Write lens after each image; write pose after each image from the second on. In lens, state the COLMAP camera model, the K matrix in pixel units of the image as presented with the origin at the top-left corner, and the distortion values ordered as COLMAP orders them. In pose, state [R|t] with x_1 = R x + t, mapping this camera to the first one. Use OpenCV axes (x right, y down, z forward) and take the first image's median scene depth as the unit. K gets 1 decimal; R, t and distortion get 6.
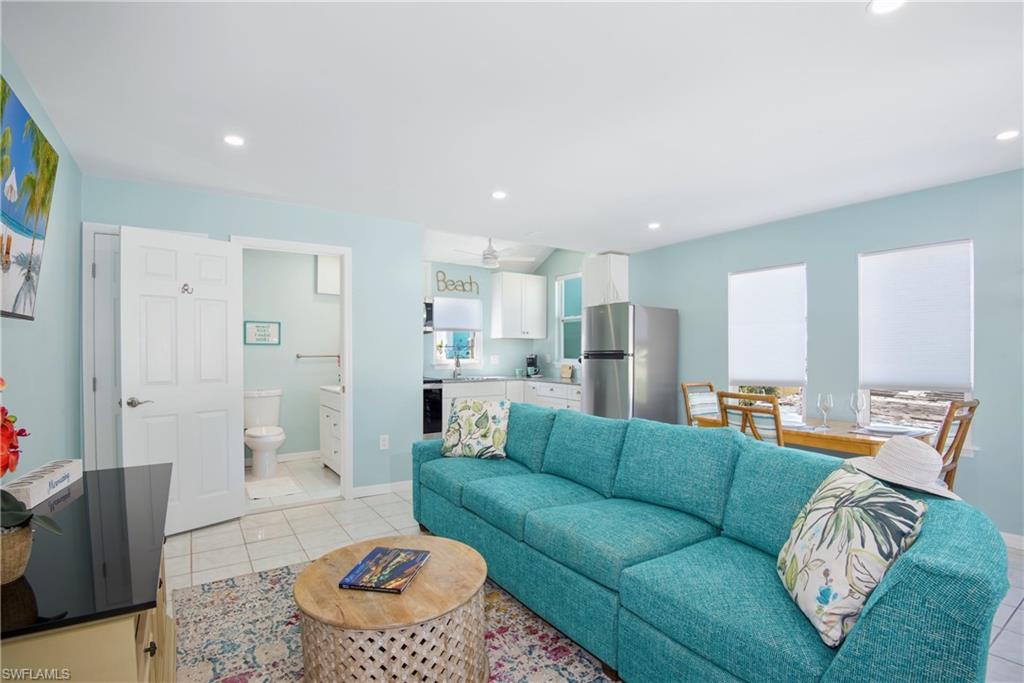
lens RADIAL K [[476.0, 0, 506.2], [0, 476.0, 344.8], [0, 0, 1]] dist [0.000420, -0.000293]
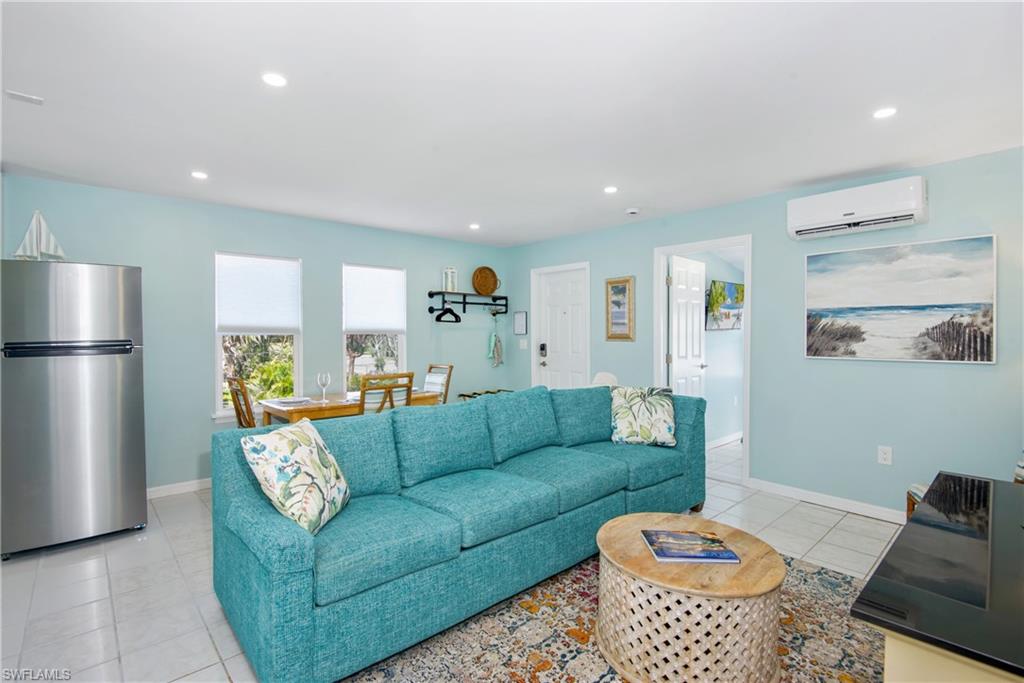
lens RADIAL K [[476.0, 0, 506.2], [0, 476.0, 344.8], [0, 0, 1]] dist [0.000420, -0.000293]
pose [[-0.151846, -0.014757, 0.988294, -0.737985], [0.012173, 0.999785, 0.016799, 0.018090], [-0.988329, 0.014582, -0.151634, 0.960333]]
